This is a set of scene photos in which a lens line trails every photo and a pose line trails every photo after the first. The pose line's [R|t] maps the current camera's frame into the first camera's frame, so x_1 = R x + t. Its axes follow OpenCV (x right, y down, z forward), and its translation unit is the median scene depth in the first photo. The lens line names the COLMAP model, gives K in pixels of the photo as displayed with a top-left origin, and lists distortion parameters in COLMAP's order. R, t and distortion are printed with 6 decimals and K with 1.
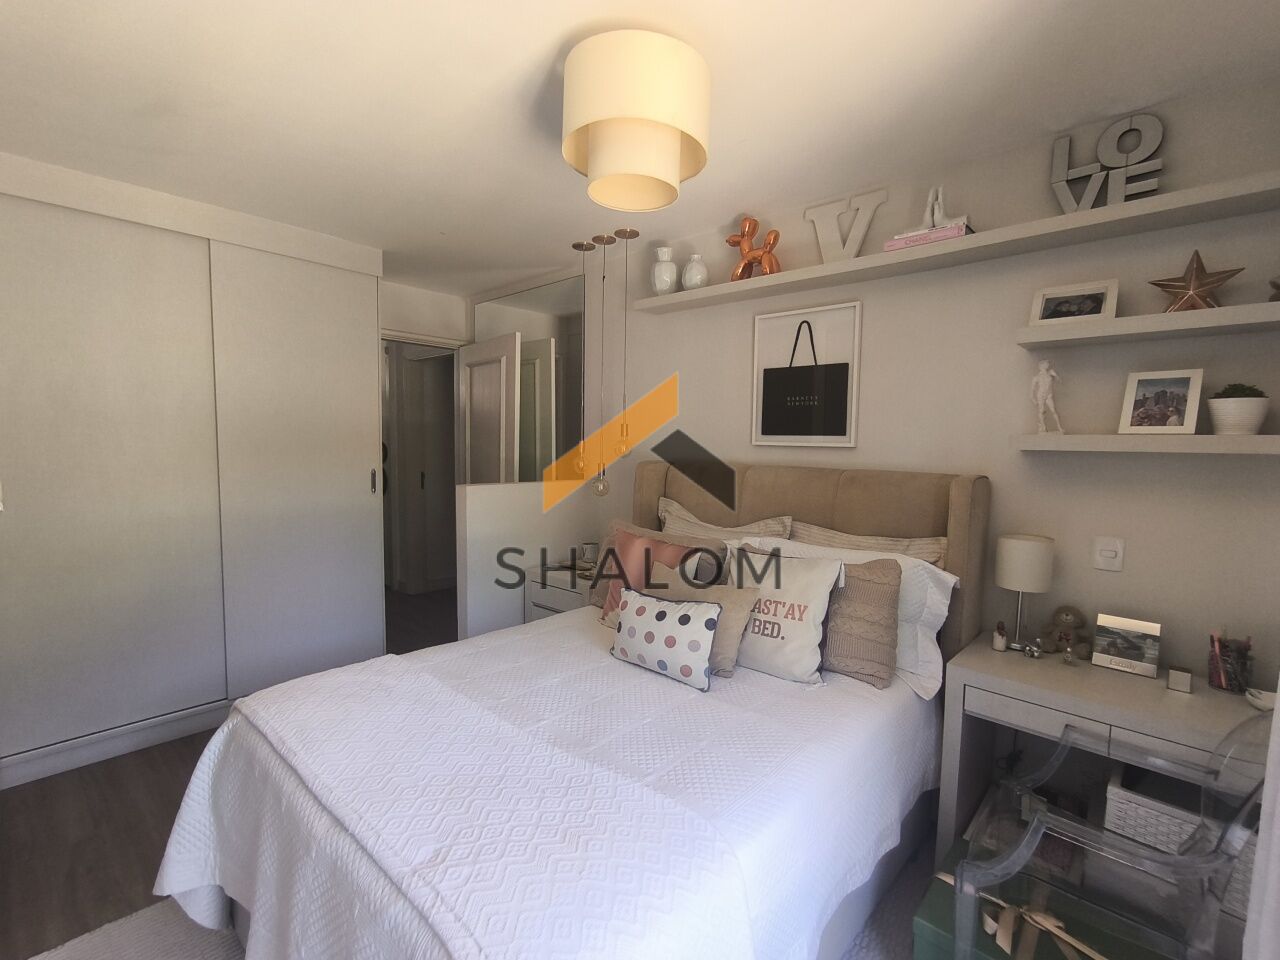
lens RADIAL K [[585.5, 0, 637.6], [0, 585.5, 484.2], [0, 0, 1]] dist [-0.007288, 0.006058]
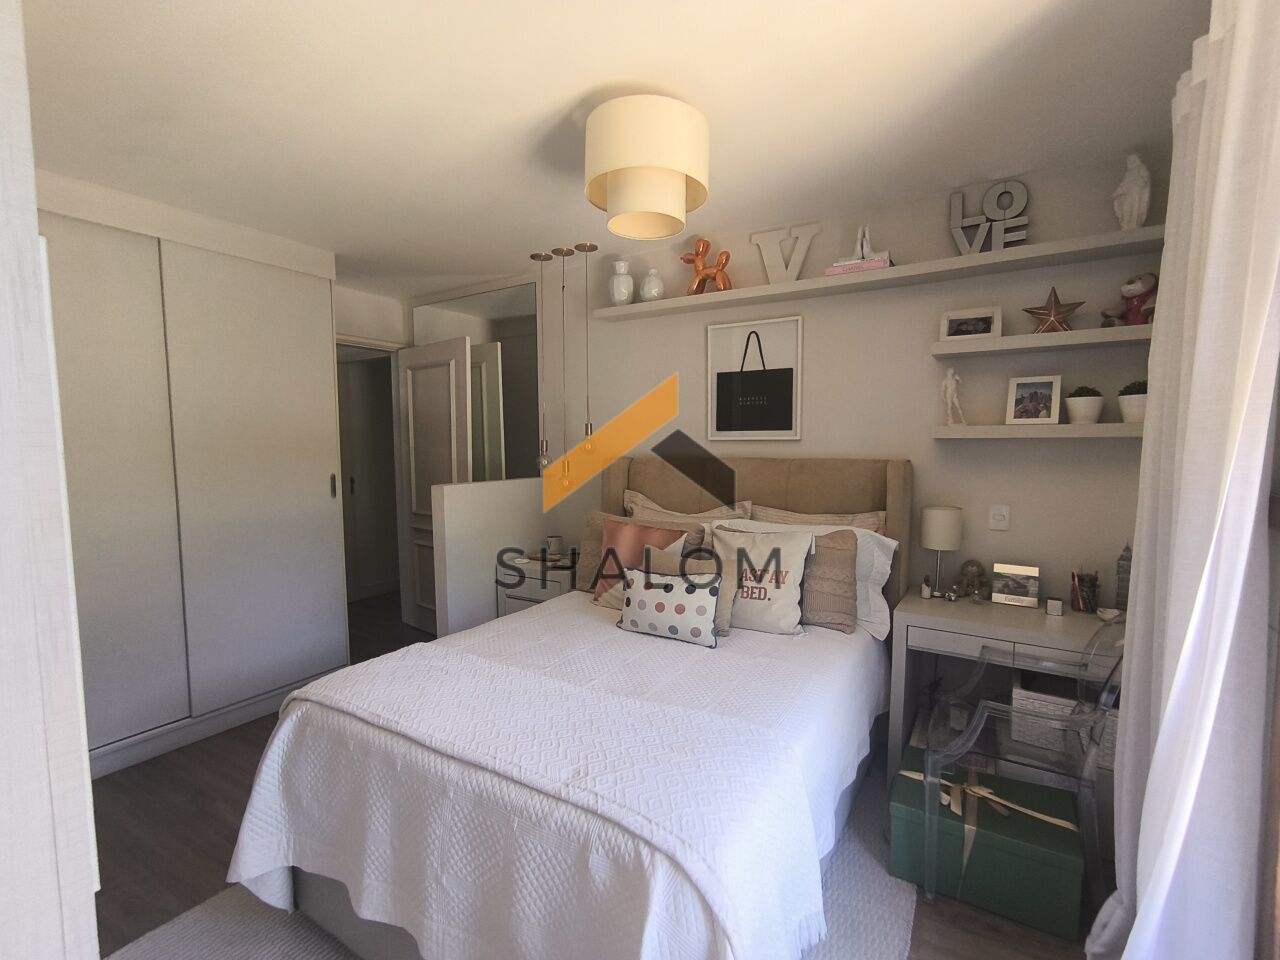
lens RADIAL K [[585.5, 0, 641.1], [0, 585.5, 482.6], [0, 0, 1]] dist [-0.007288, 0.006058]
pose [[0.982322, -0.036084, 0.183689, -0.215913], [0.036197, 0.999341, 0.002739, 0.010111], [-0.183667, 0.003959, 0.982981, -0.130138]]
